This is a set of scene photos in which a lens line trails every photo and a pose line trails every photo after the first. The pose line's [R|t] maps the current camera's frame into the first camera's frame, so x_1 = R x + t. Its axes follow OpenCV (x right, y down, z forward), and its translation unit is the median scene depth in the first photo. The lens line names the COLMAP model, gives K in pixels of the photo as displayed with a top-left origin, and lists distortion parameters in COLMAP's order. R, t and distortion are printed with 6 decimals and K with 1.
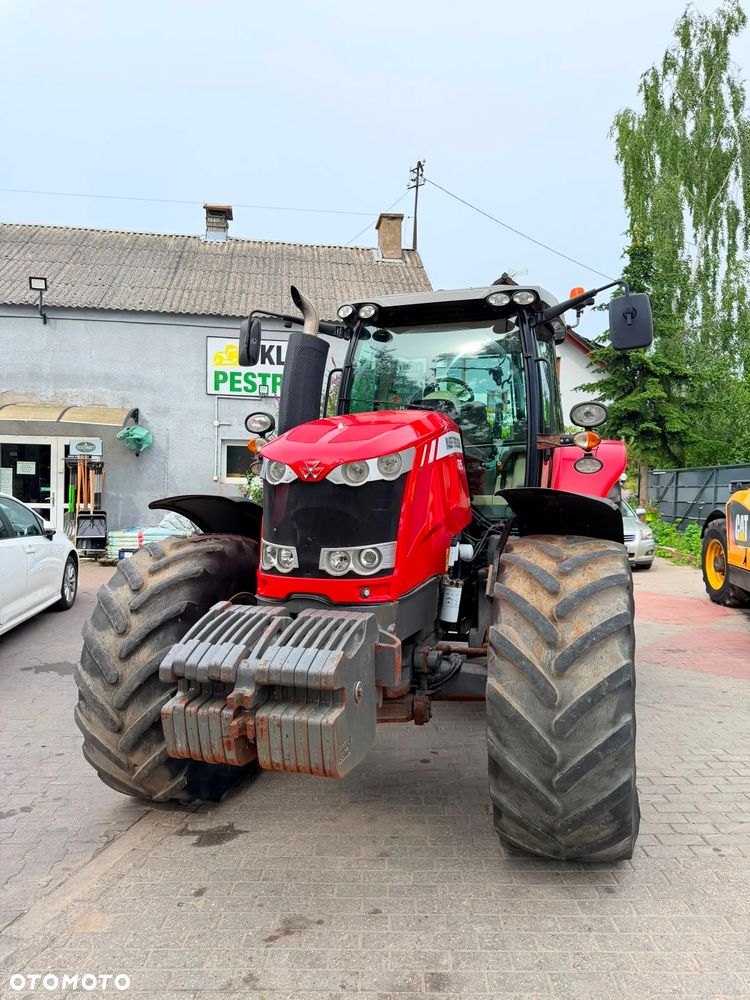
lens RADIAL K [[703.6, 0, 370.7], [0, 703.6, 495.4], [0, 0, 1]] dist [0.075618, -0.103084]
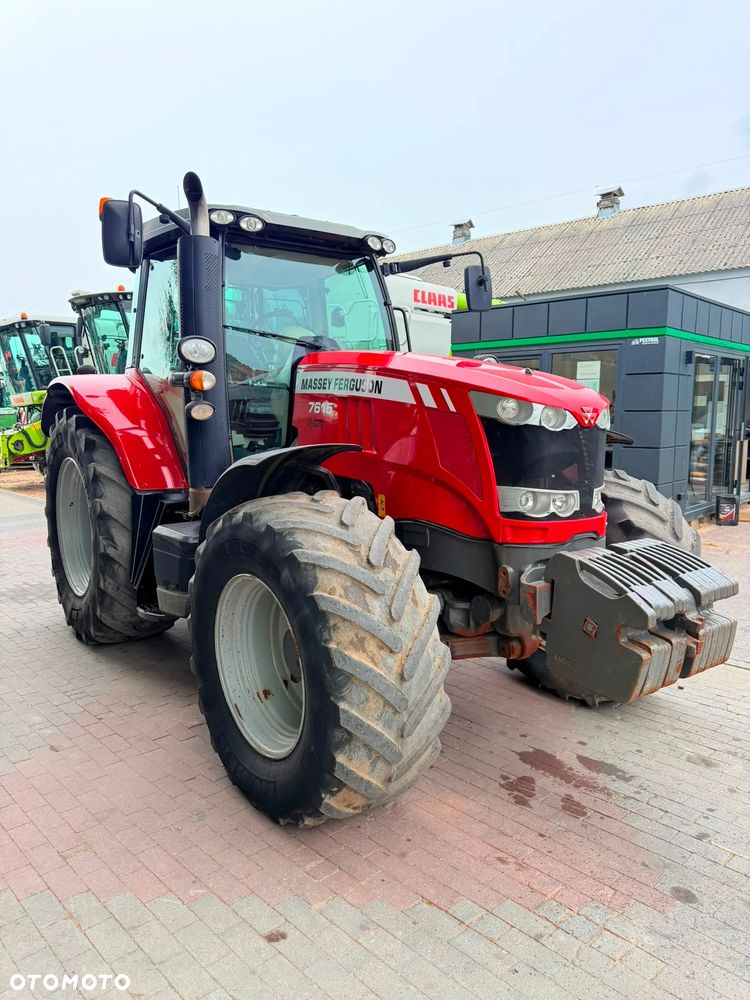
lens RADIAL K [[702.1, 0, 372.5], [0, 702.1, 499.1], [0, 0, 1]] dist [0.091147, -0.144321]
pose [[0.586105, -0.105754, 0.803304, -0.958345], [0.025271, 0.993349, 0.112334, -0.032989], [-0.809841, -0.045539, 0.584880, 0.536428]]
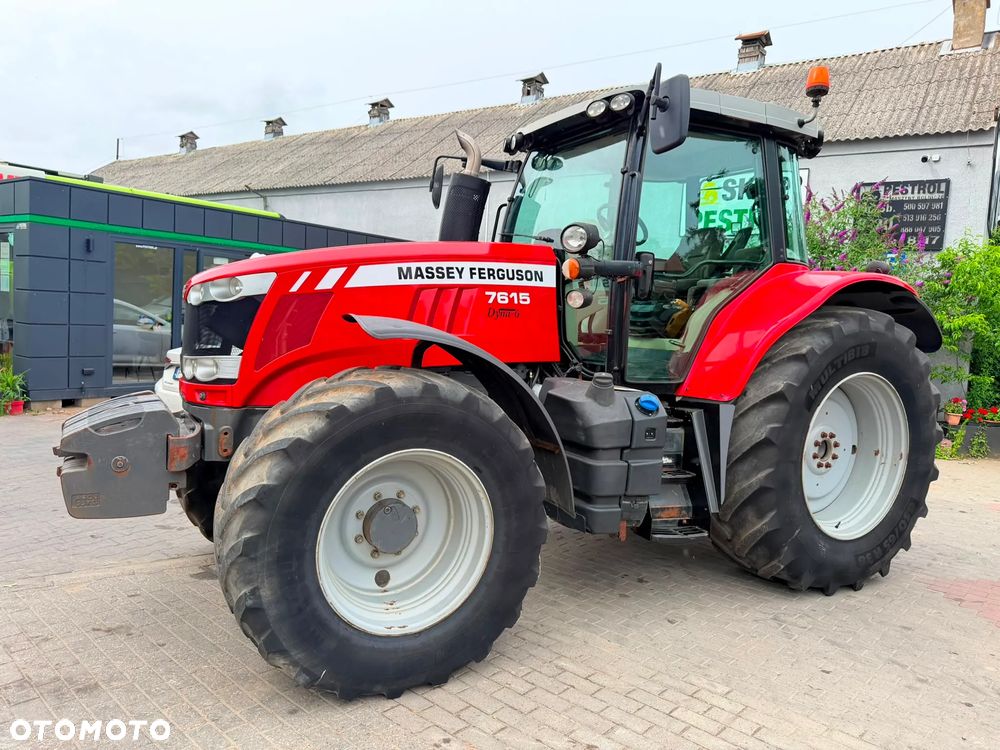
lens RADIAL K [[702.1, 0, 496.6], [0, 702.1, 371.7], [0, 0, 1]] dist [0.091147, -0.144321]
pose [[0.738205, 0.078893, -0.669947, 0.978051], [-0.053755, 0.996859, 0.058157, 0.001666], [0.672431, -0.006919, 0.740127, 0.374799]]
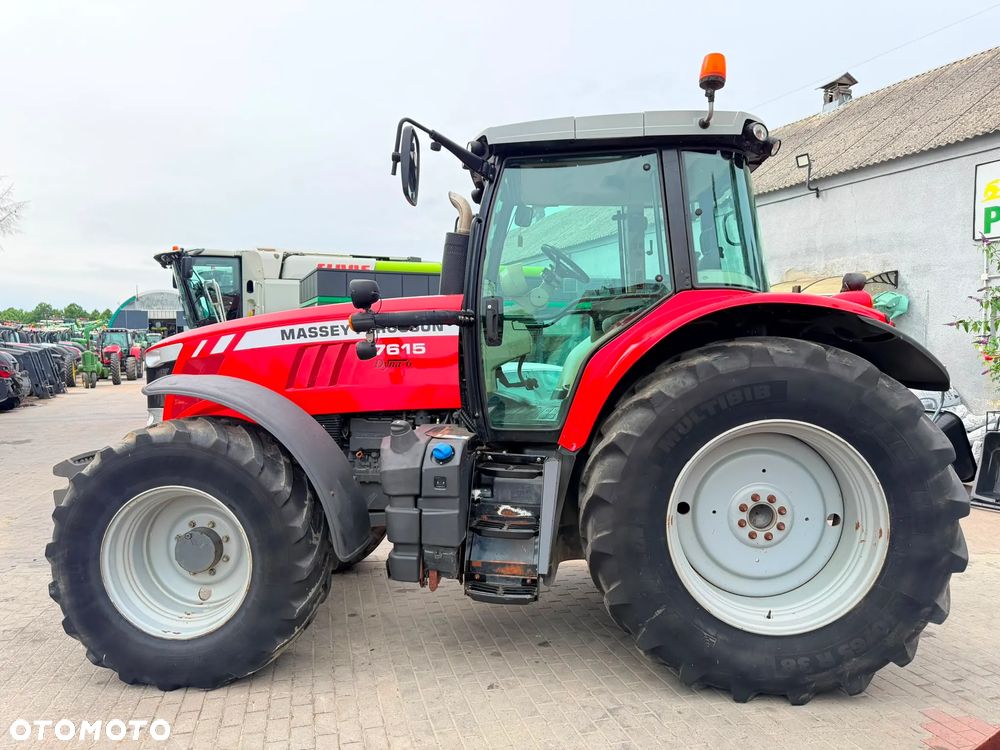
lens RADIAL K [[692.6, 0, 496.8], [0, 692.6, 378.2], [0, 0, 1]] dist [0.078601, -0.103120]
pose [[0.264603, 0.031406, -0.963846, 1.452515], [-0.008840, 0.999507, 0.030141, -0.042478], [0.964317, 0.000545, 0.264750, 1.127307]]
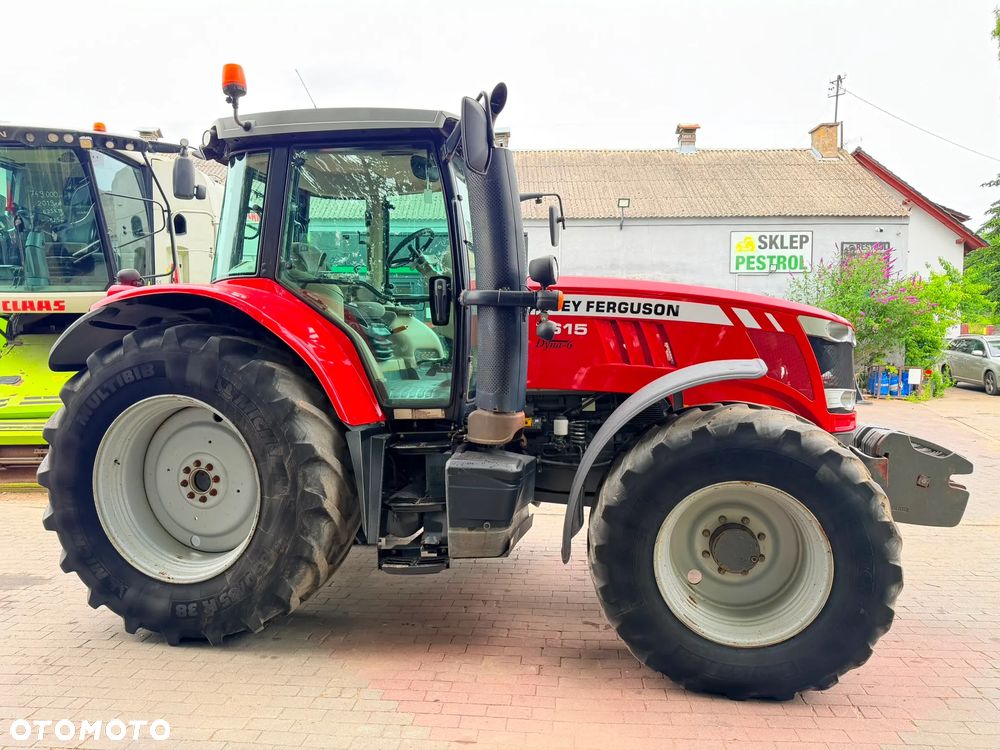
lens RADIAL K [[692.6, 0, 496.8], [0, 692.6, 378.2], [0, 0, 1]] dist [0.078601, -0.103120]
pose [[-0.083531, -0.063481, 0.994481, -1.251128], [0.025360, 0.997510, 0.065804, -0.052171], [-0.996182, 0.030717, -0.081714, 1.569718]]
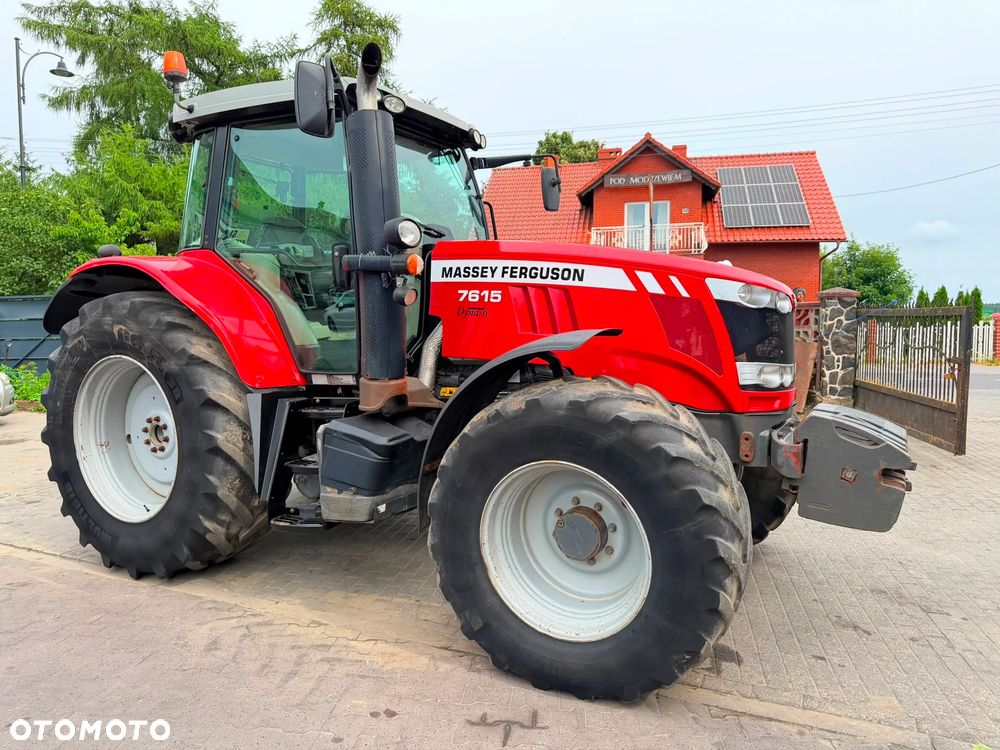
lens RADIAL K [[703.7, 0, 501.3], [0, 703.7, 375.7], [0, 0, 1]] dist [0.072930, -0.103778]
pose [[0.198511, -0.090797, 0.975884, -1.210230], [0.024549, 0.995848, 0.087661, -0.023831], [-0.979791, 0.006556, 0.199915, 1.061215]]
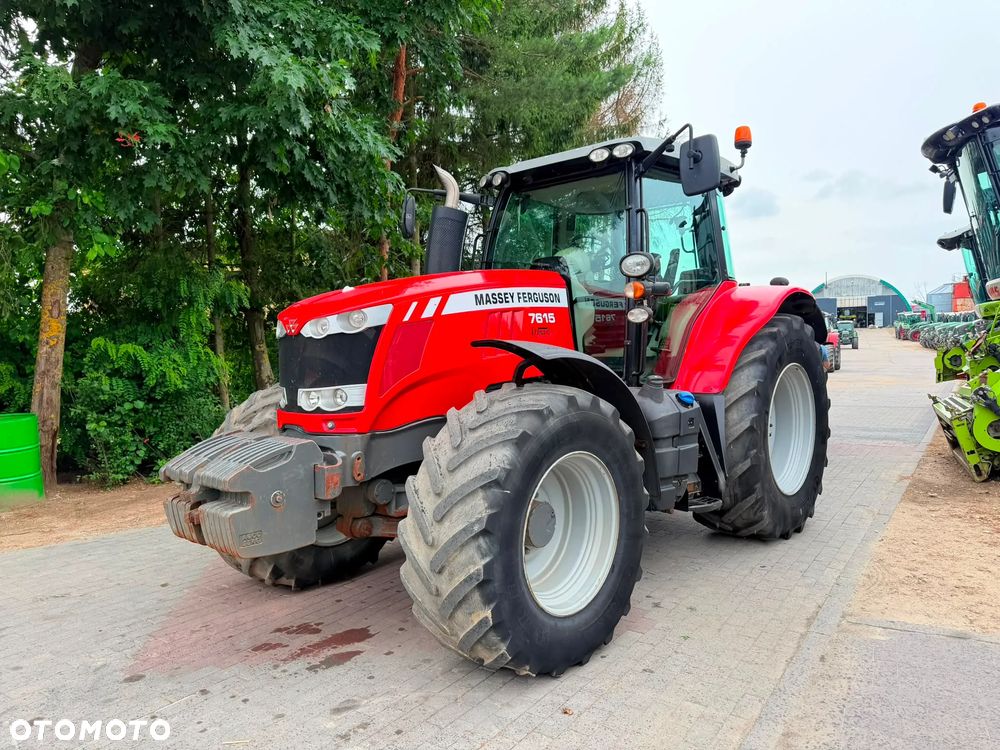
lens RADIAL K [[703.6, 0, 503.2], [0, 703.6, 379.3], [0, 0, 1]] dist [0.075618, -0.103084]
pose [[0.920734, 0.000539, -0.390191, 0.633307], [0.012411, 0.999453, 0.030665, 0.020468], [0.389994, -0.033077, 0.920223, -0.012839]]
